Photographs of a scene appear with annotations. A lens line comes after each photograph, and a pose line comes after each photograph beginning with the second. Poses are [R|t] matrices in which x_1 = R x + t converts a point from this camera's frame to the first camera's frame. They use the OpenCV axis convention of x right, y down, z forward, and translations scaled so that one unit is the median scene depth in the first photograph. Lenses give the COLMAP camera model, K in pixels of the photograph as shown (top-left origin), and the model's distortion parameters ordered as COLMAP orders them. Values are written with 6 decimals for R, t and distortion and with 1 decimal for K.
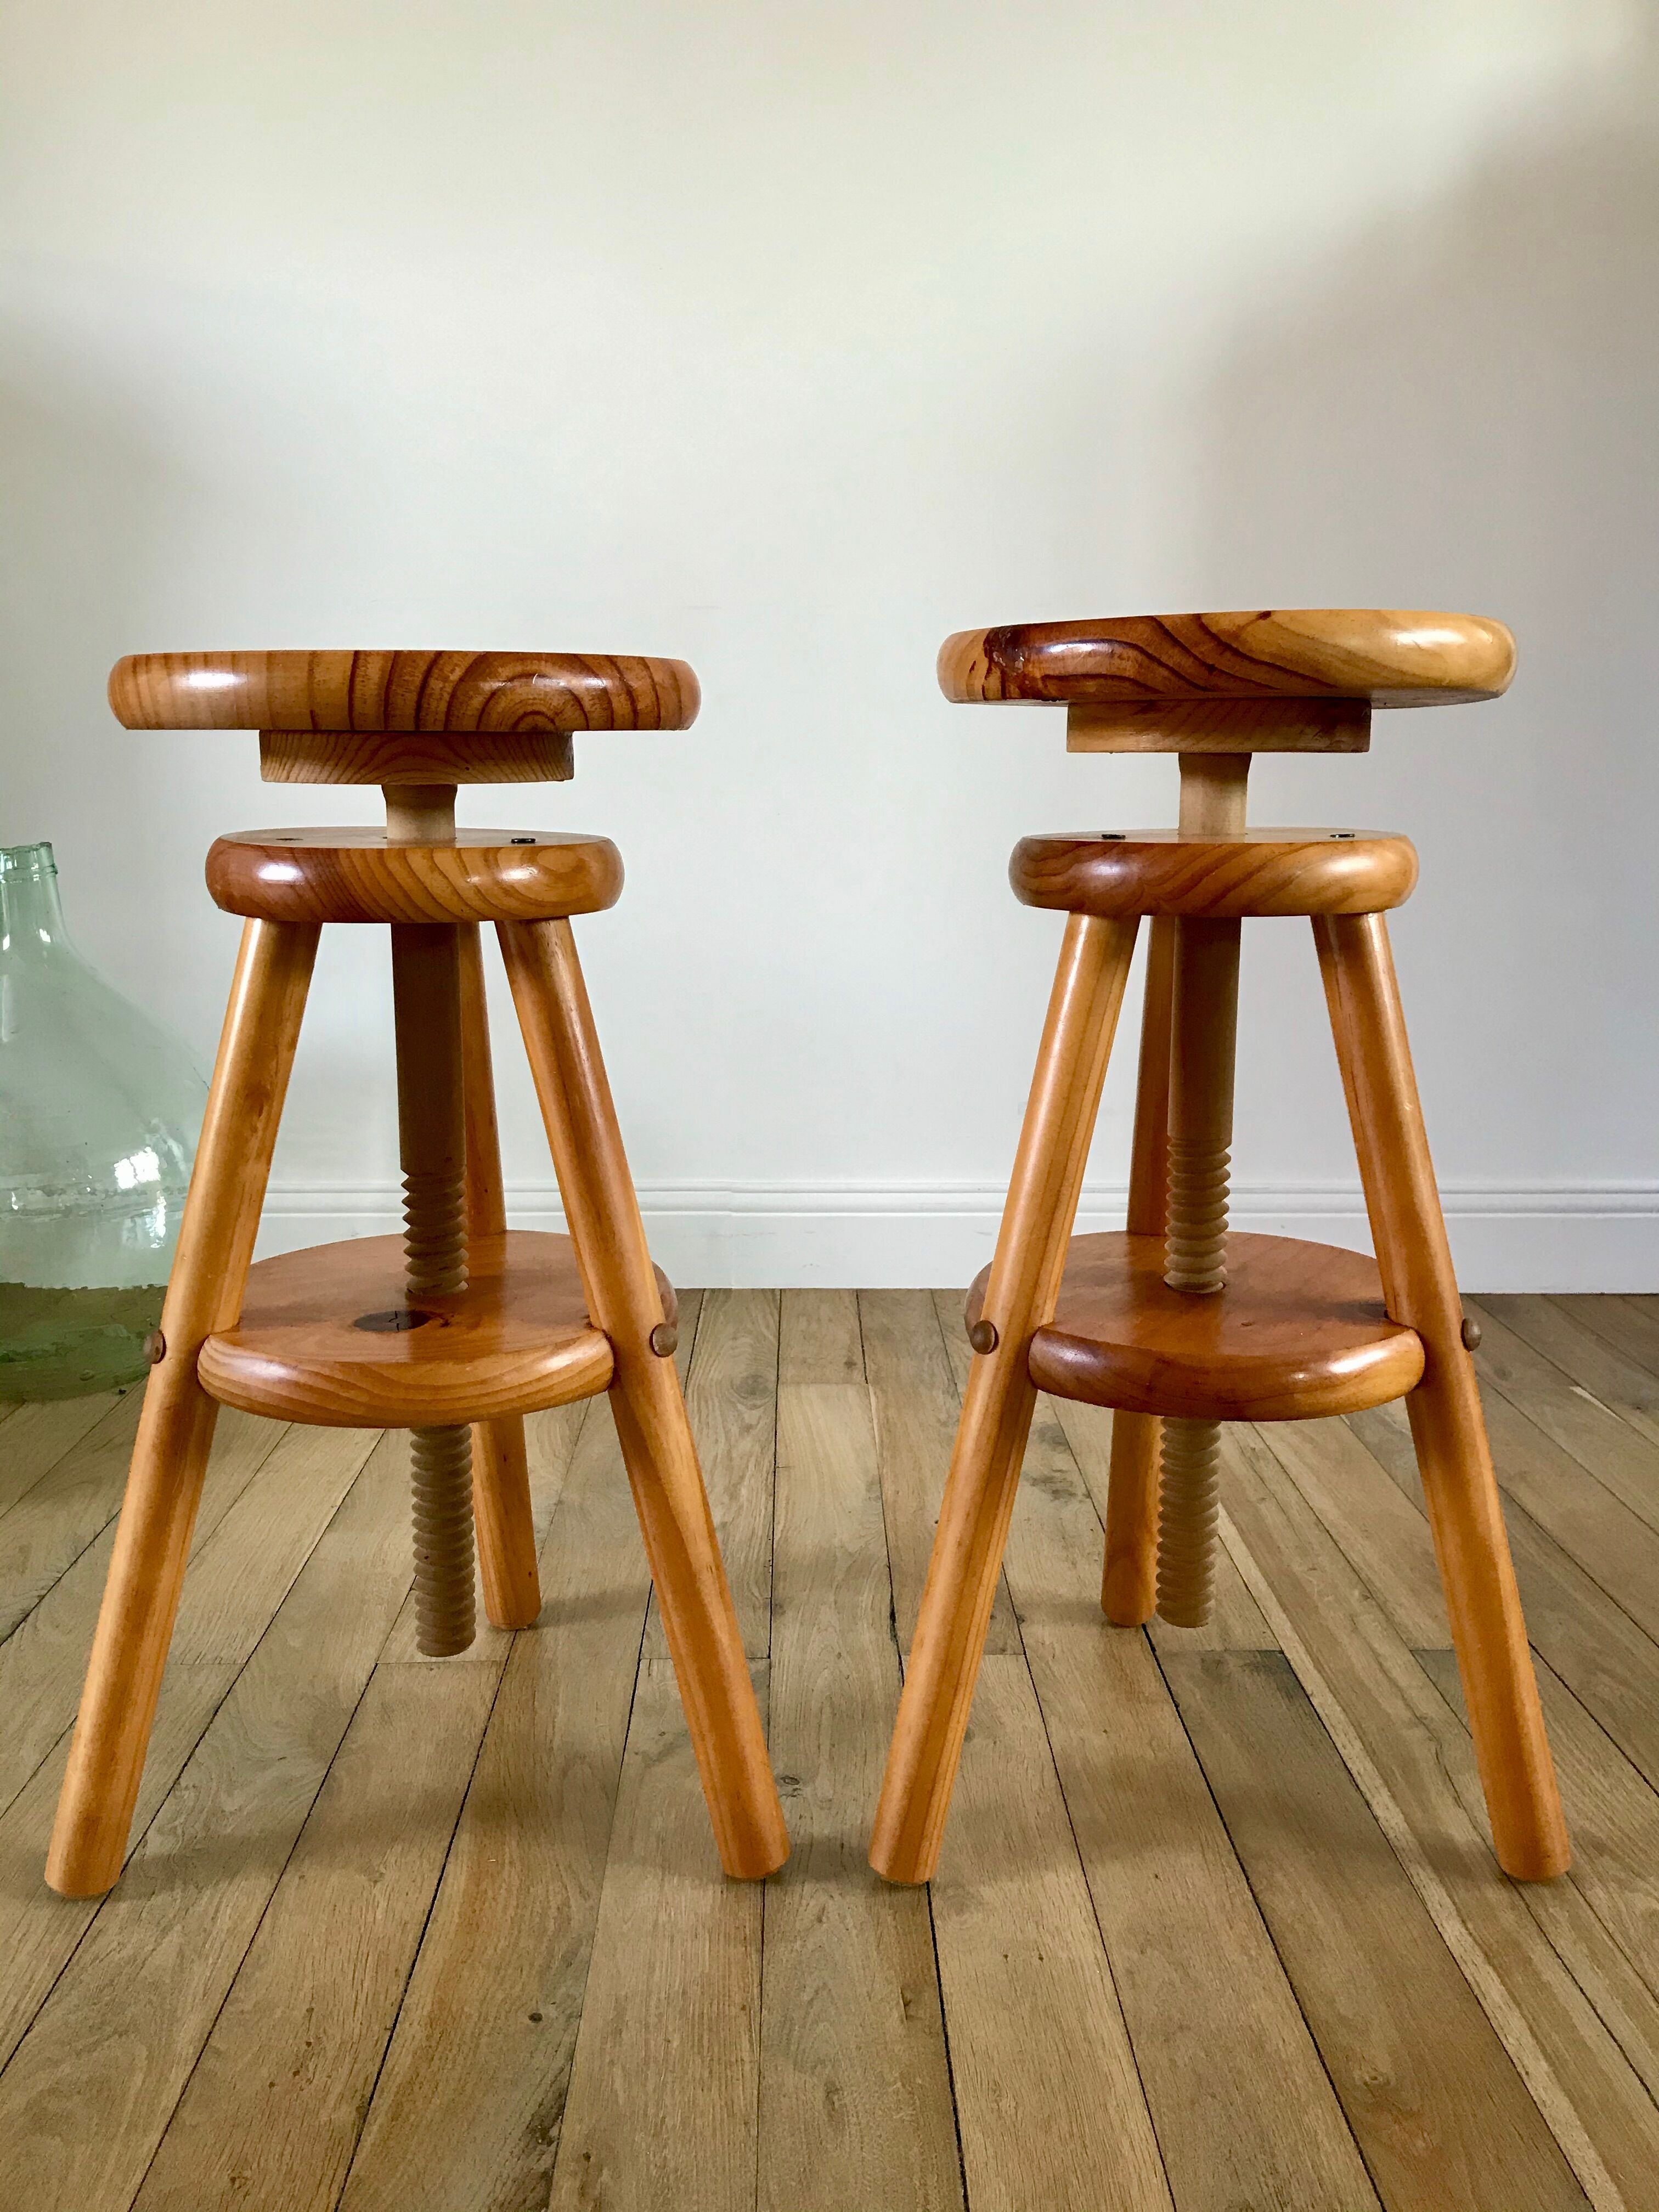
lens RADIAL K [[1827.7, 0, 837.7], [0, 1827.7, 1097.7], [0, 0, 1]] dist [0.020710, -0.001354]
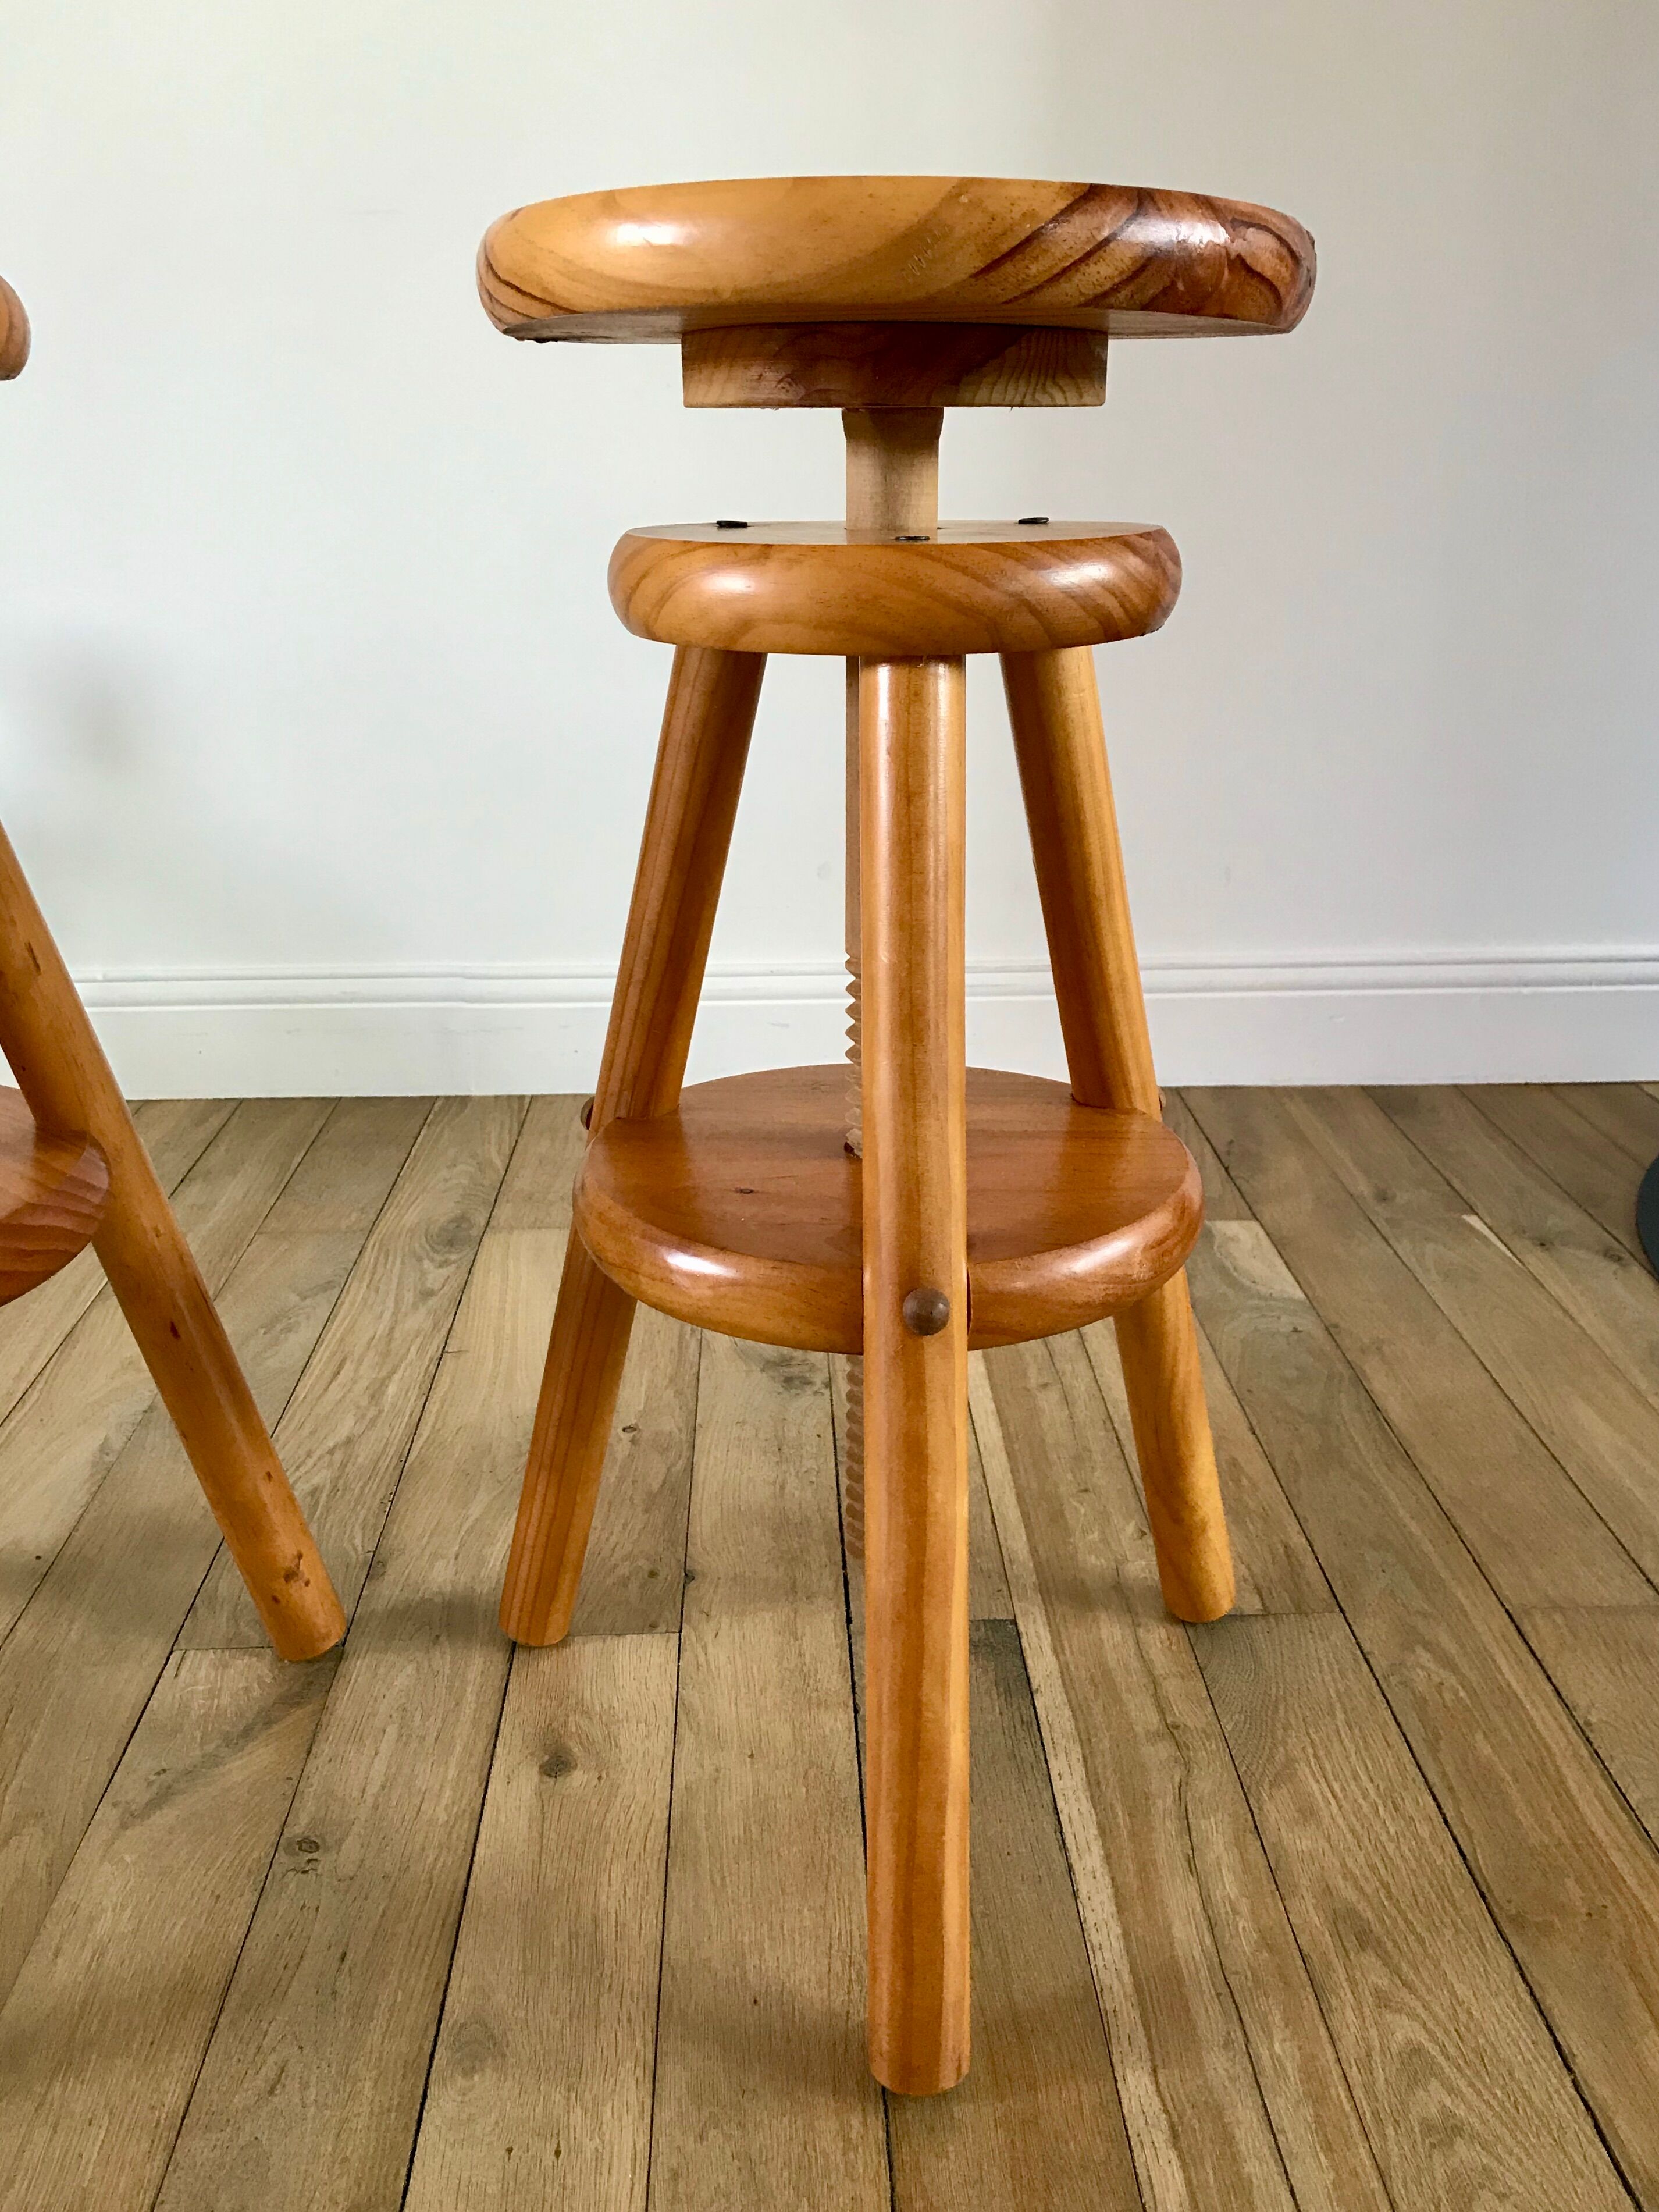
lens RADIAL K [[1937.6, 0, 837.9], [0, 1937.6, 1100.5], [0, 0, 1]] dist [0.023017, 0.000081]
pose [[0.999865, -0.013654, 0.009144, 0.200908], [0.012086, 0.988028, 0.153803, -0.051265], [-0.011135, -0.153672, 0.988059, 0.278749]]
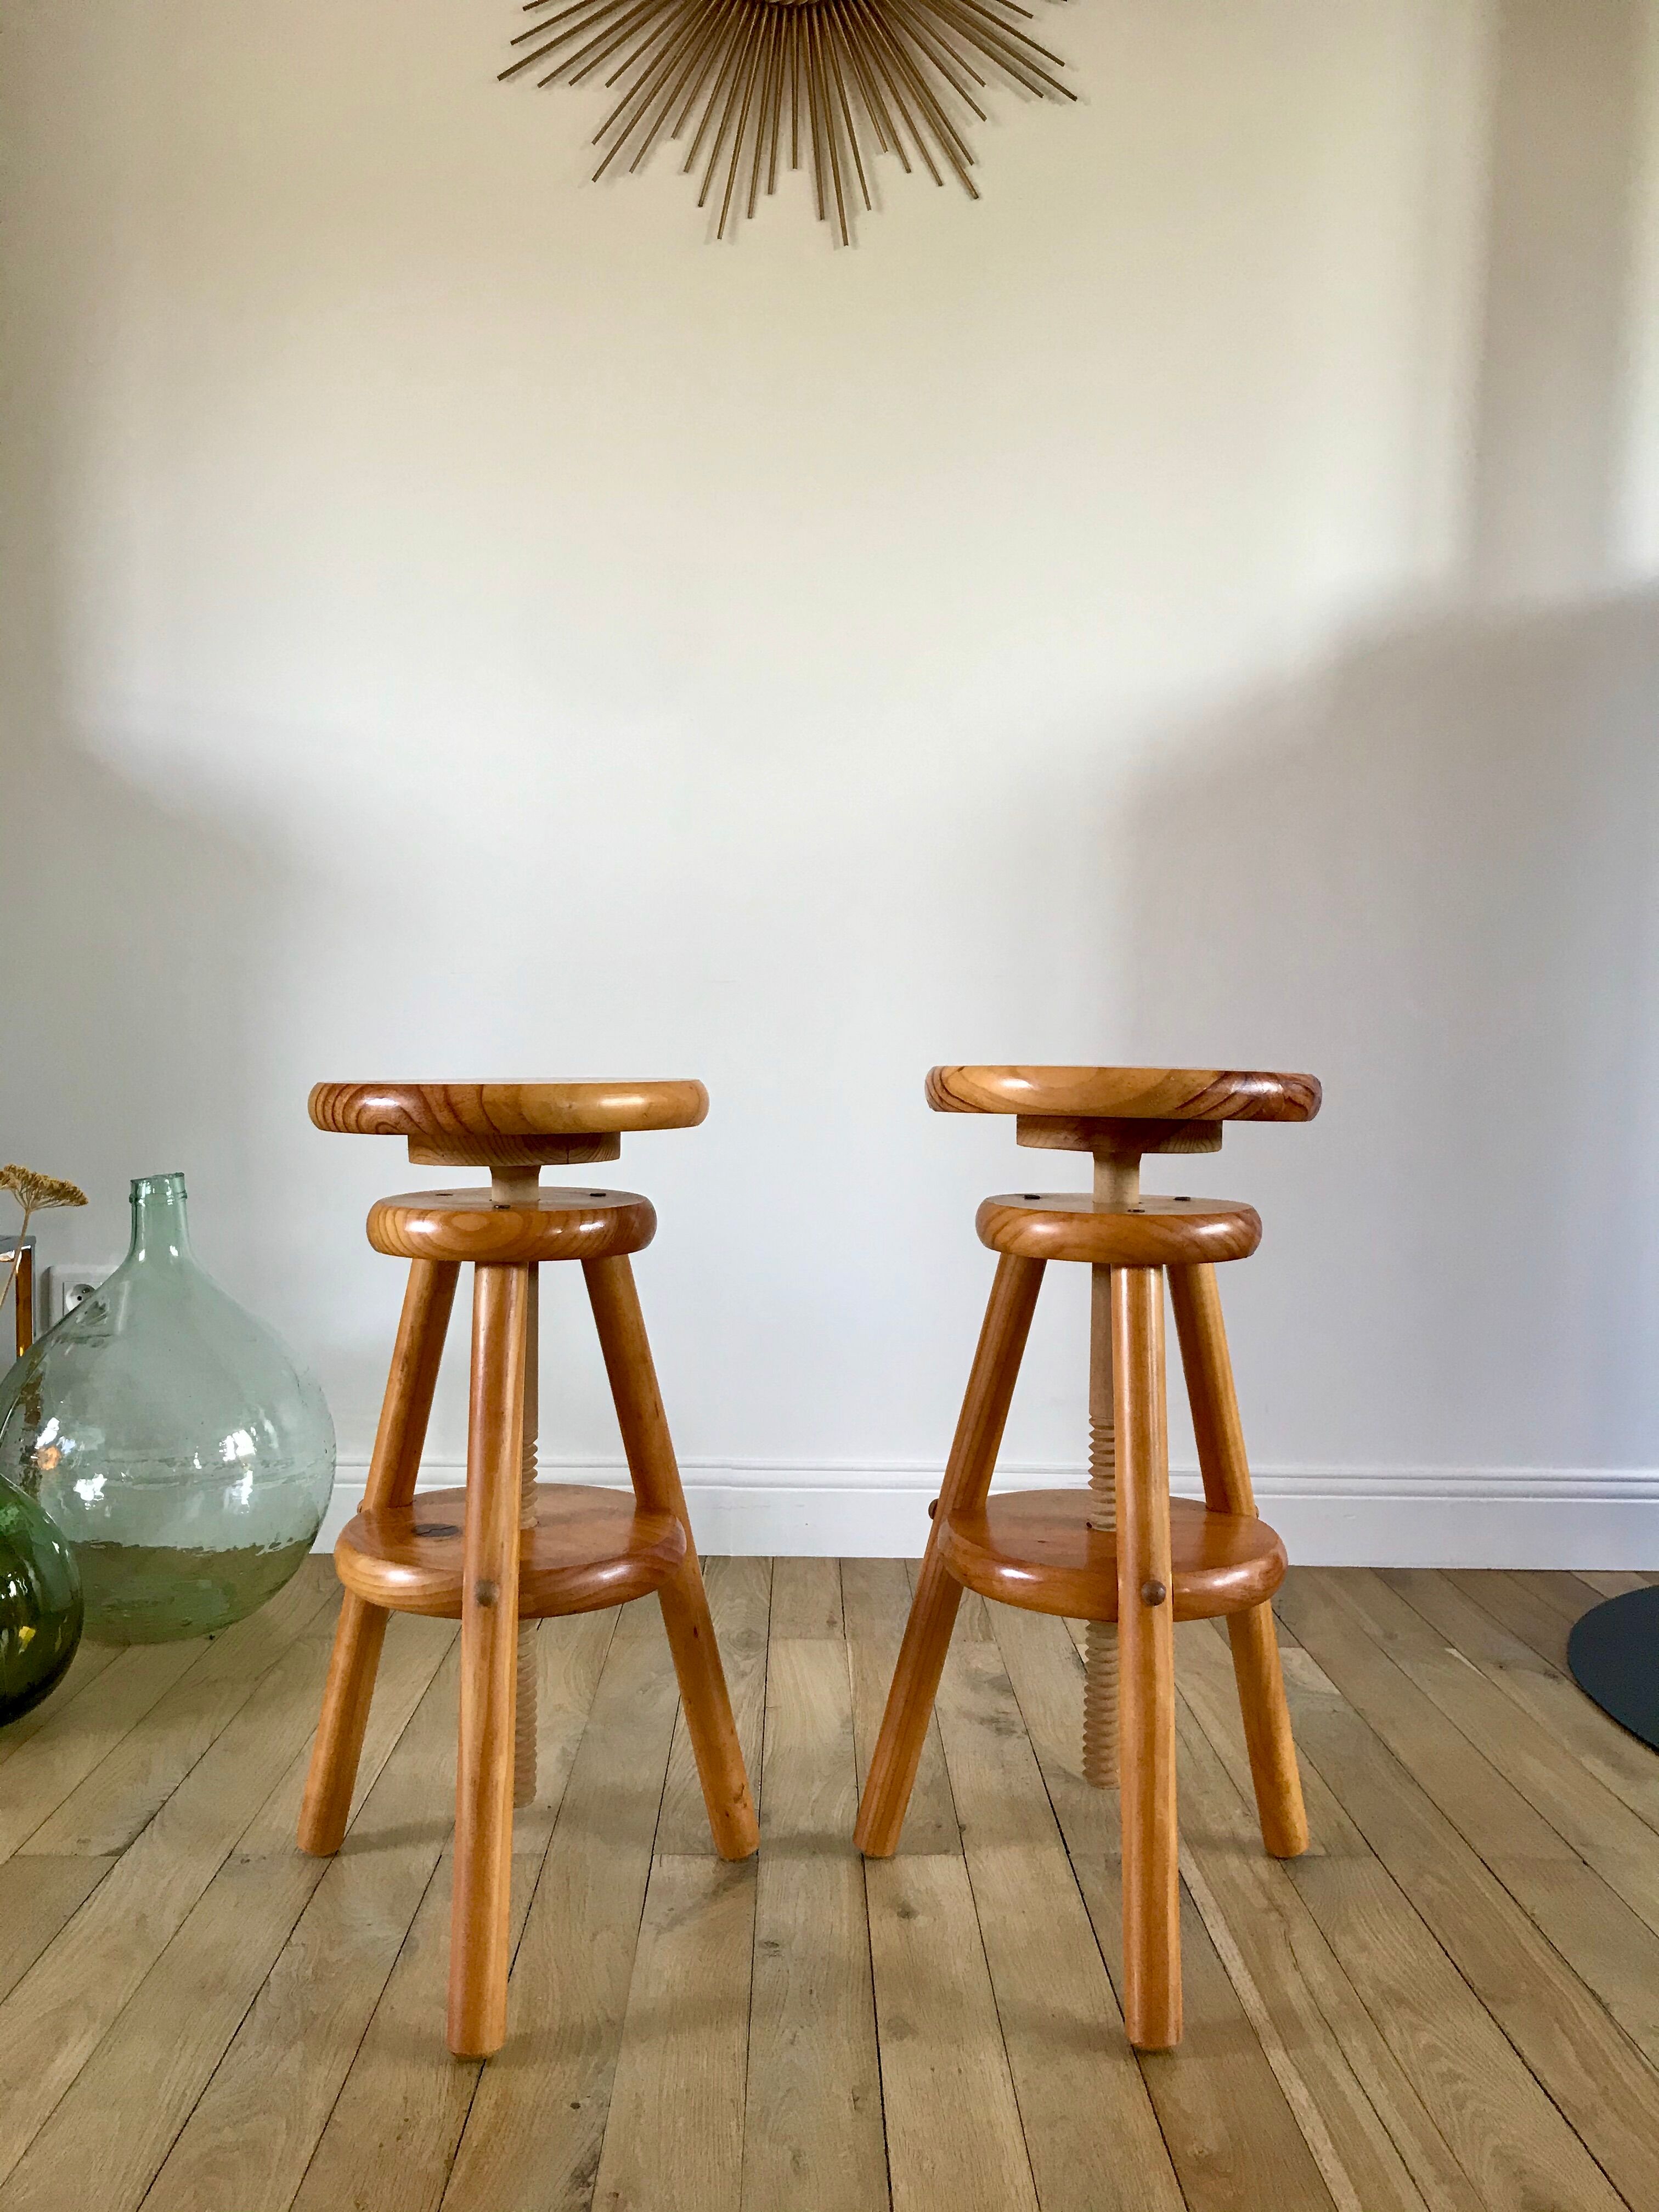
lens RADIAL K [[1827.7, 0, 837.7], [0, 1827.7, 1097.7], [0, 0, 1]] dist [0.020710, -0.001354]
pose [[0.999930, 0.011657, -0.001782, 0.016249], [-0.011793, 0.988828, -0.148597, -0.020400], [0.000030, 0.148608, 0.988896, -0.367994]]
